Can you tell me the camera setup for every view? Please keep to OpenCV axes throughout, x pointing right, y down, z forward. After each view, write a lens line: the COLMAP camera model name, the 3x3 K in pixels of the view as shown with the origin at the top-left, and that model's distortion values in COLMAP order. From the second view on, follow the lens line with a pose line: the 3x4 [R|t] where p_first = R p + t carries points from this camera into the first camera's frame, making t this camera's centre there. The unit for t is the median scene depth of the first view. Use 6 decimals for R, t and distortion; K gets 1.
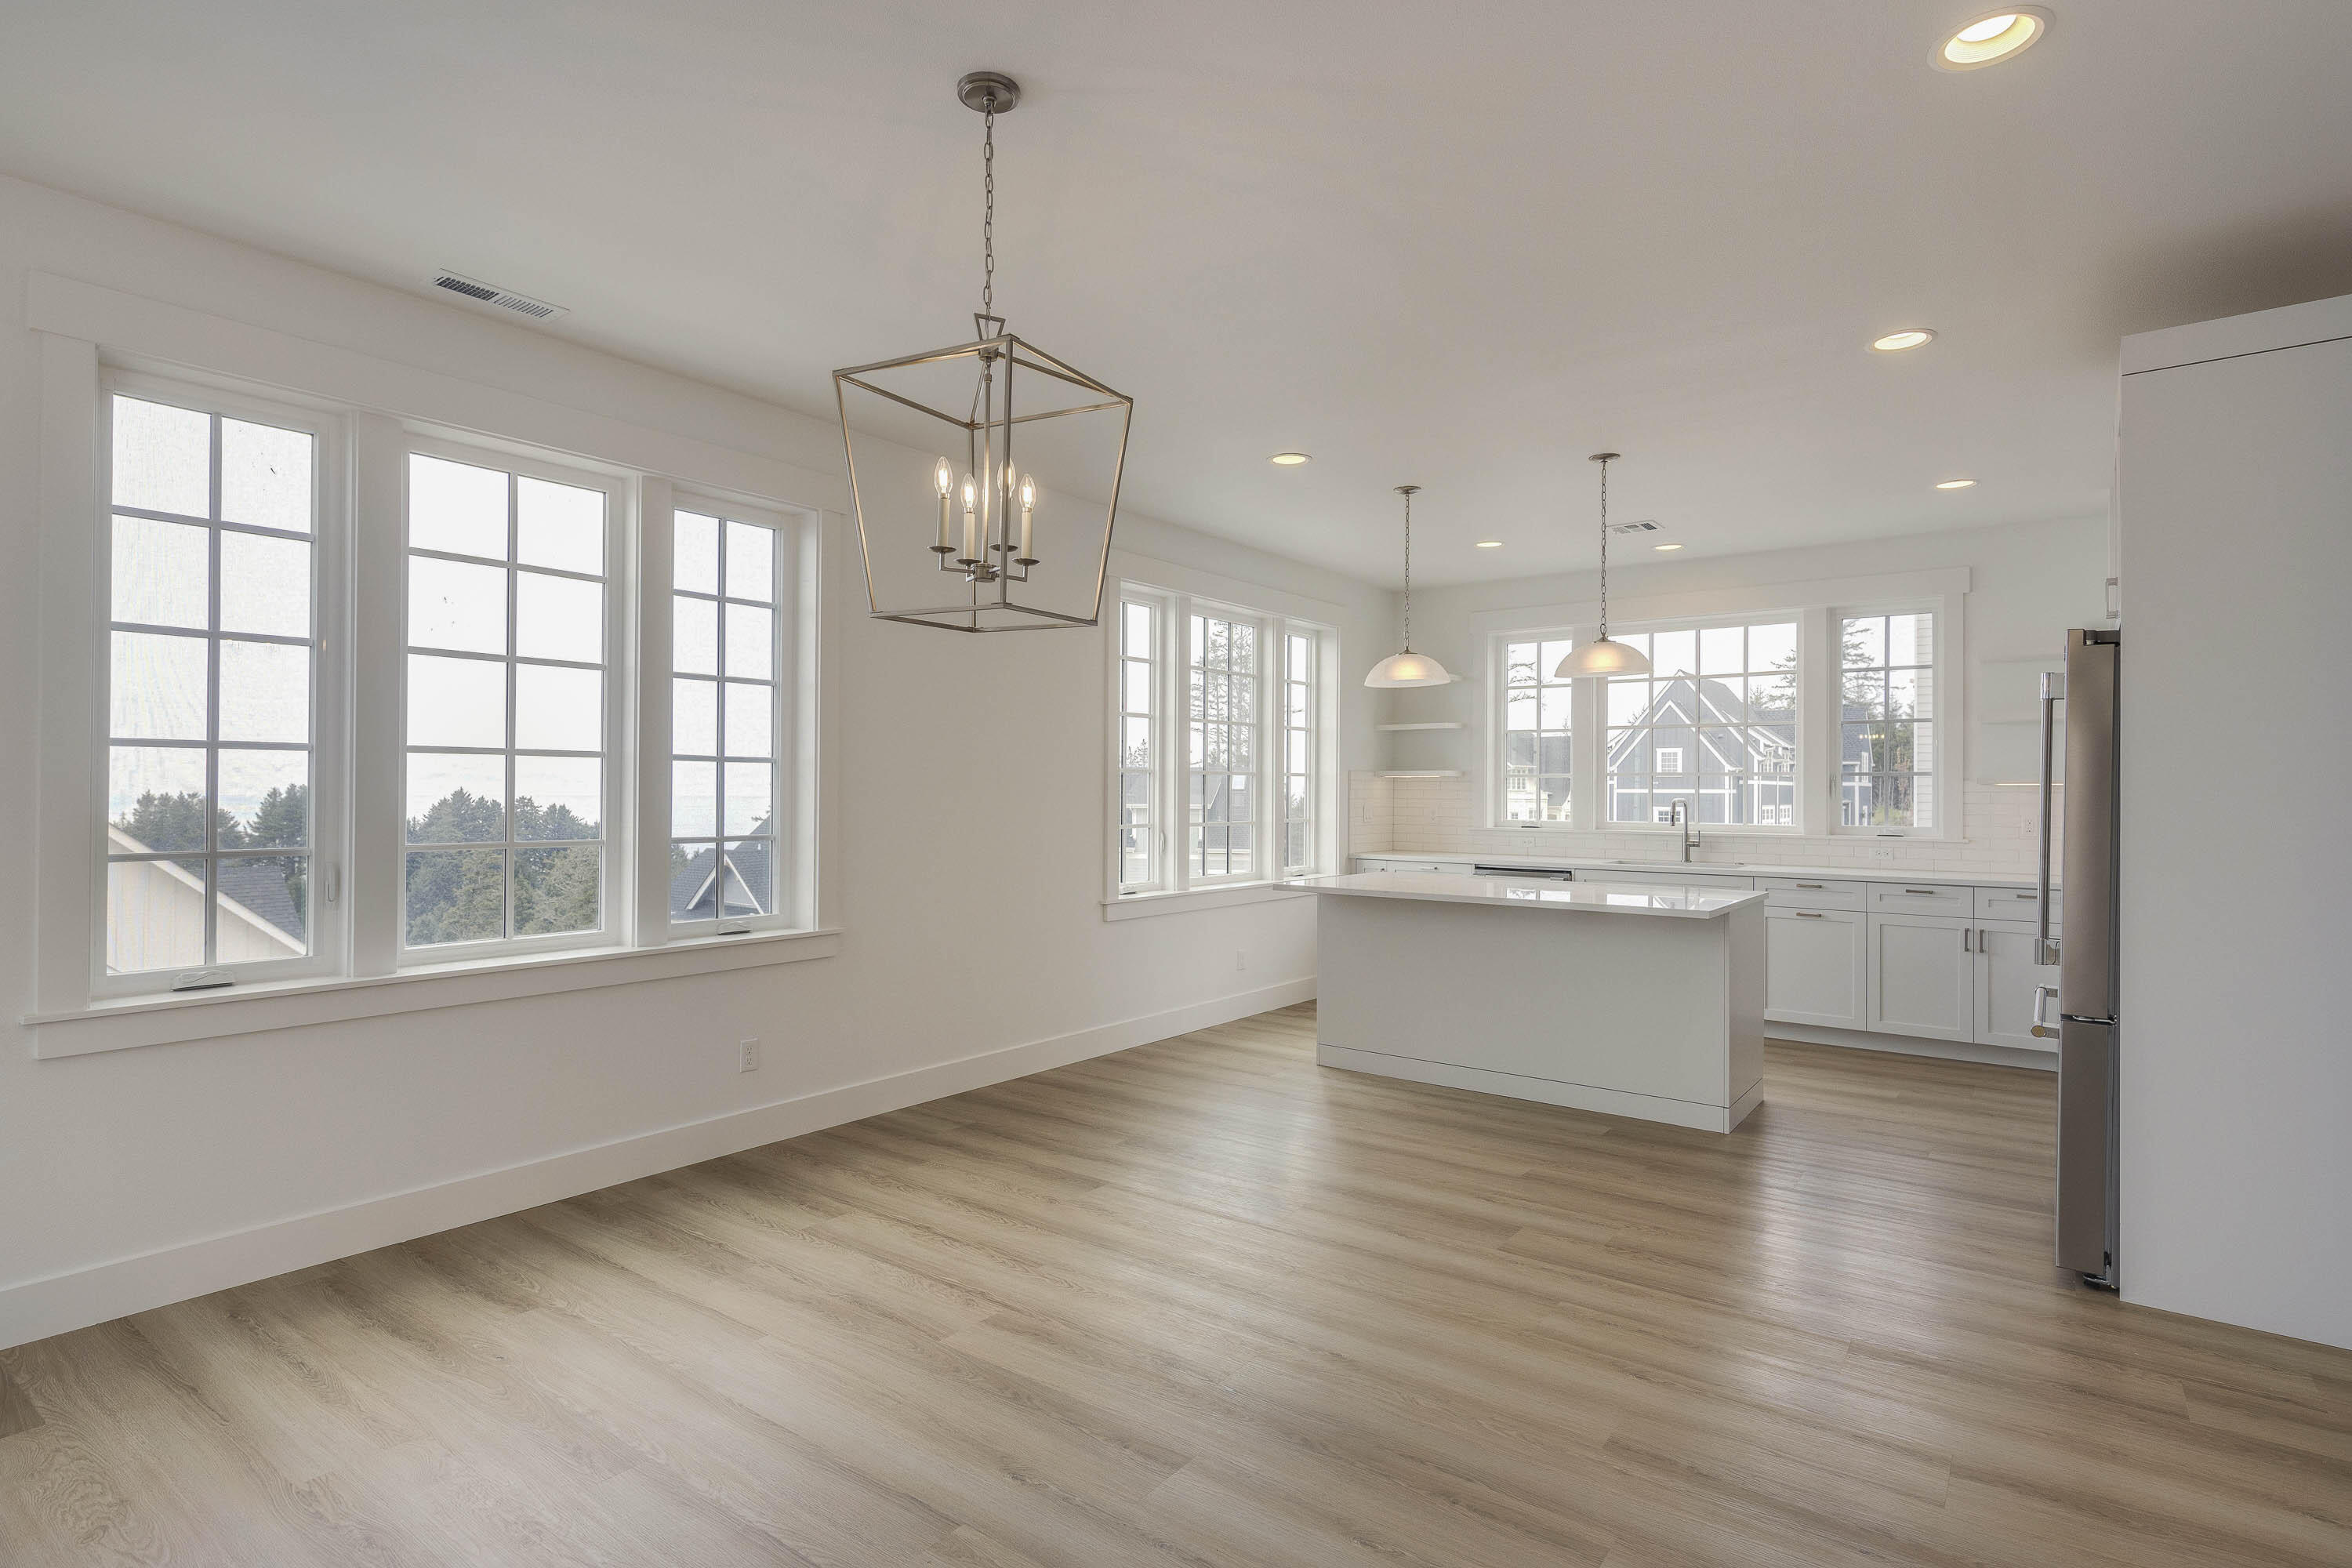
lens RADIAL K [[1206.9, 0, 1178.5], [0, 1206.9, 787.6], [0, 0, 1]] dist [0.000918, 0.000274]
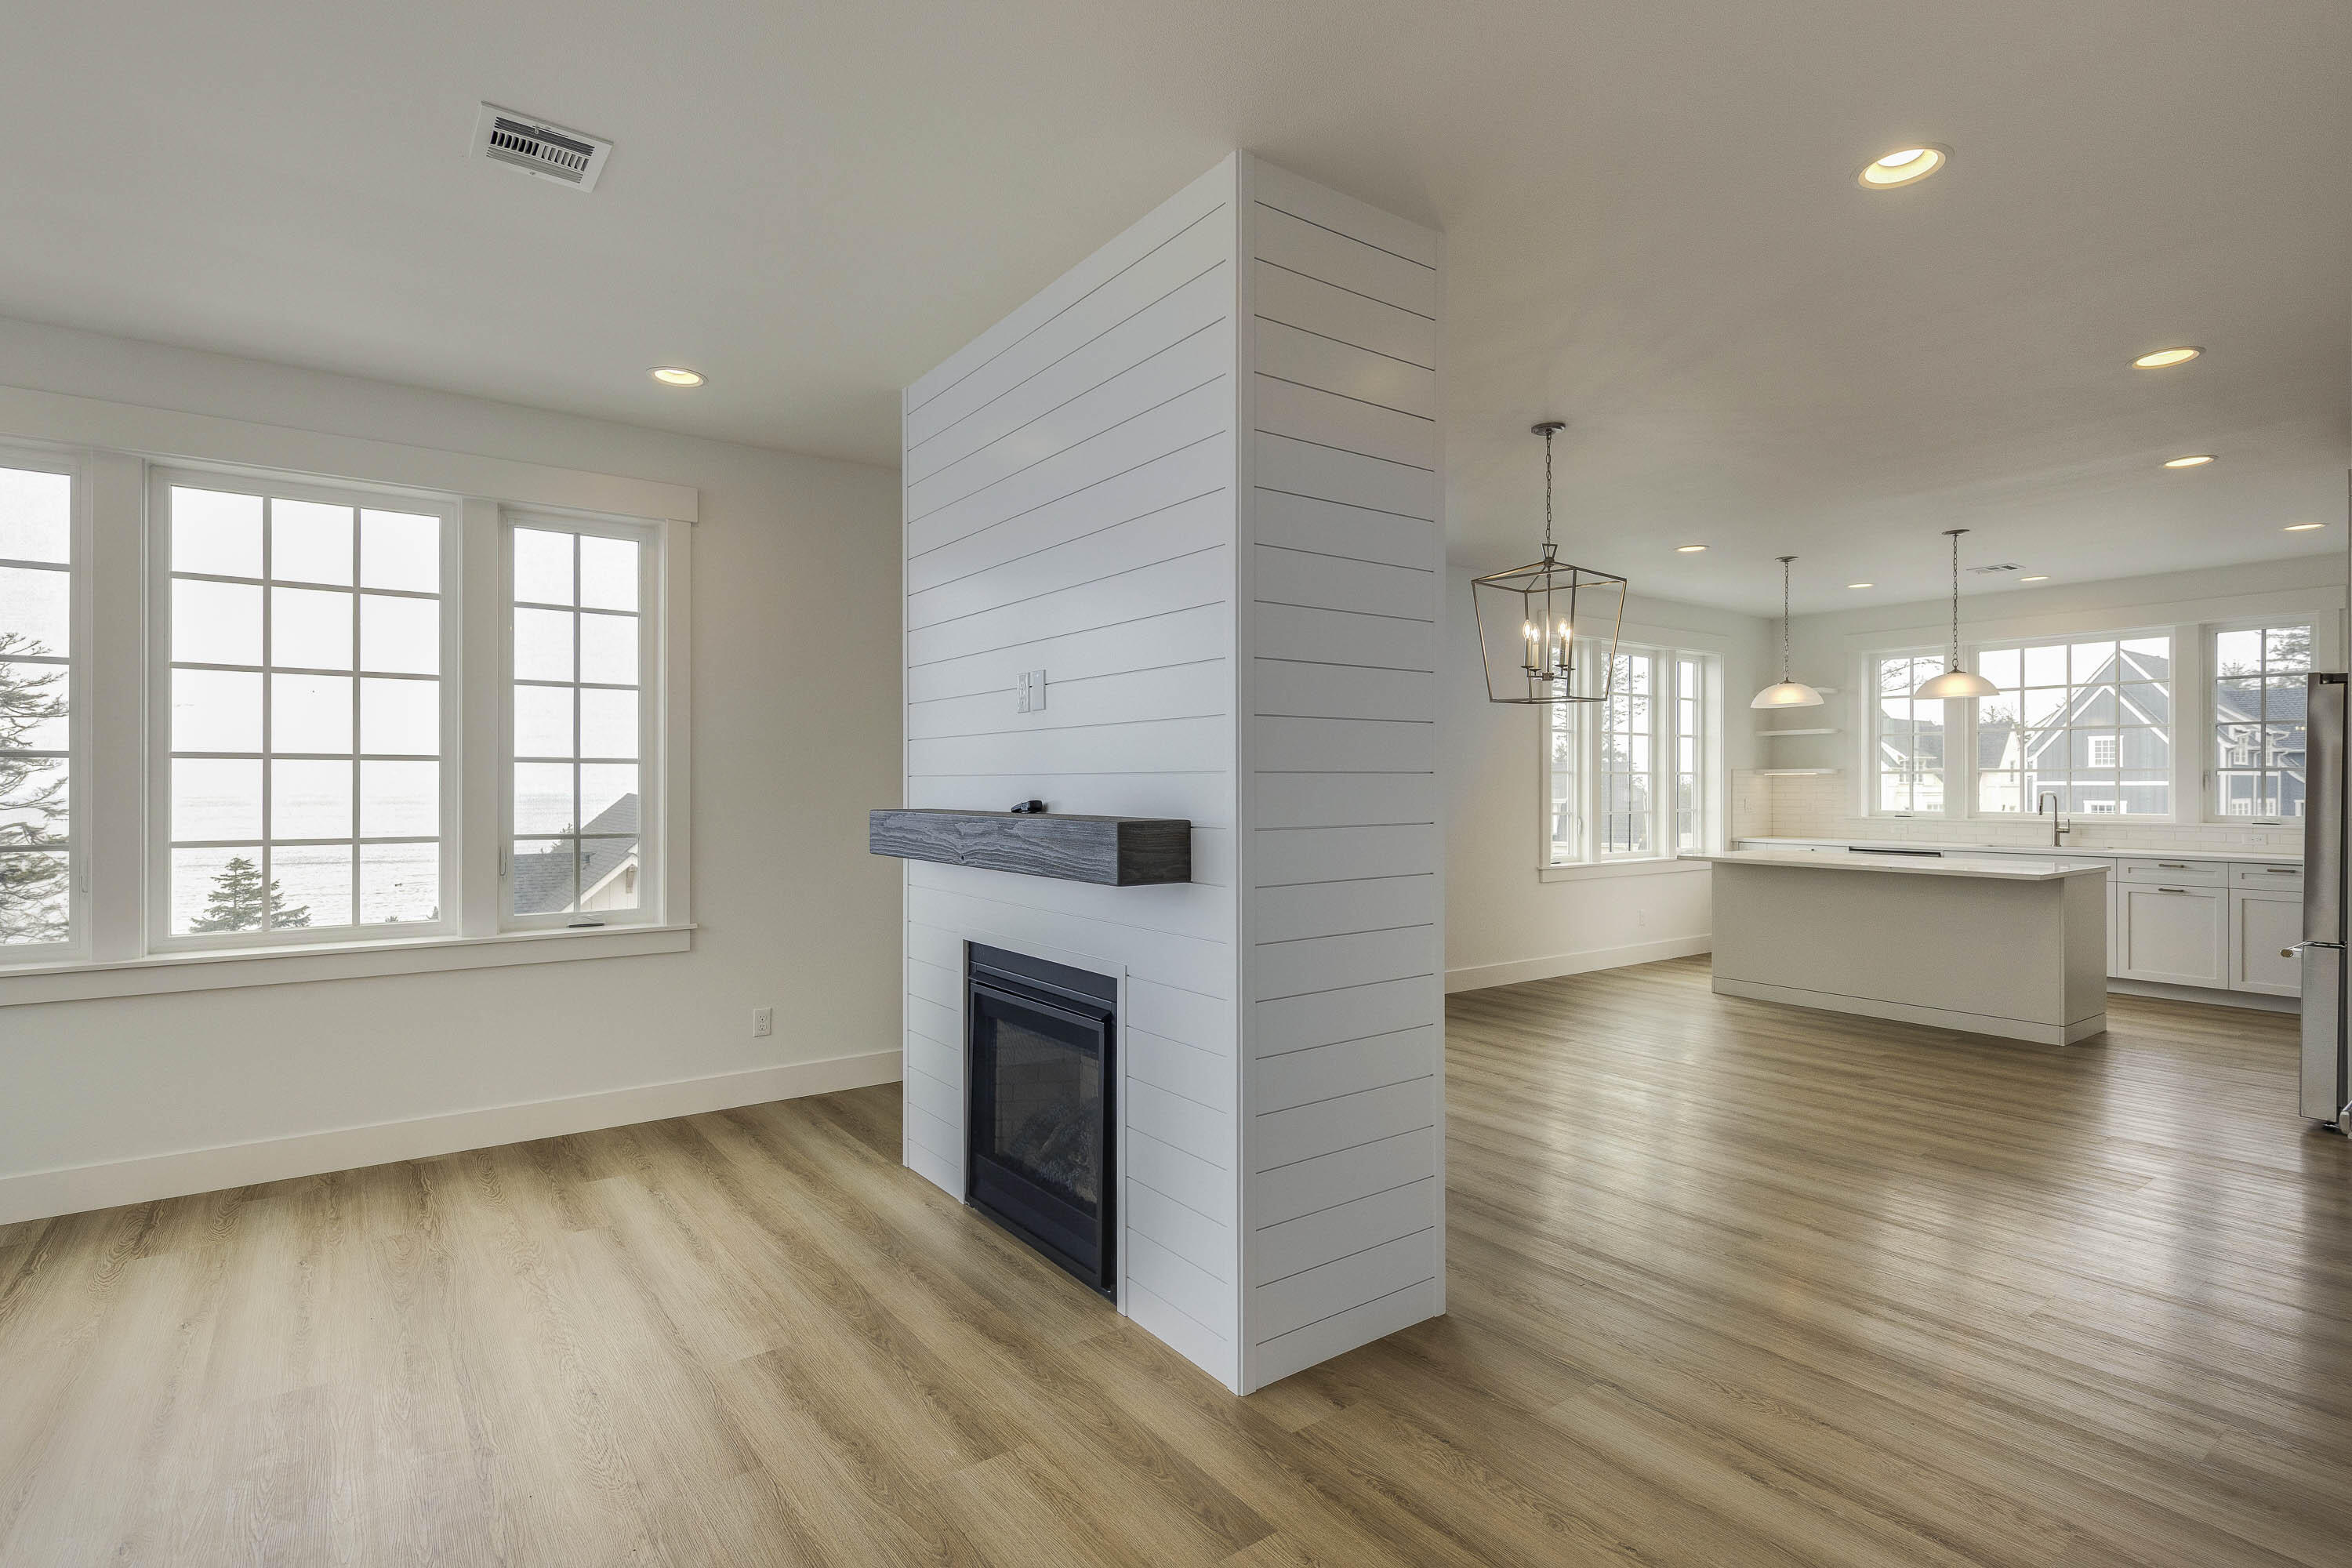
lens RADIAL K [[1125.6, 0, 1163.1], [0, 1125.6, 790.6], [0, 0, 1]] dist [0.000771, -0.000800]
pose [[0.951127, -0.003740, -0.308777, -0.067305], [0.005626, 0.999971, 0.005219, -0.002525], [0.308748, -0.006702, 0.951120, -0.322918]]
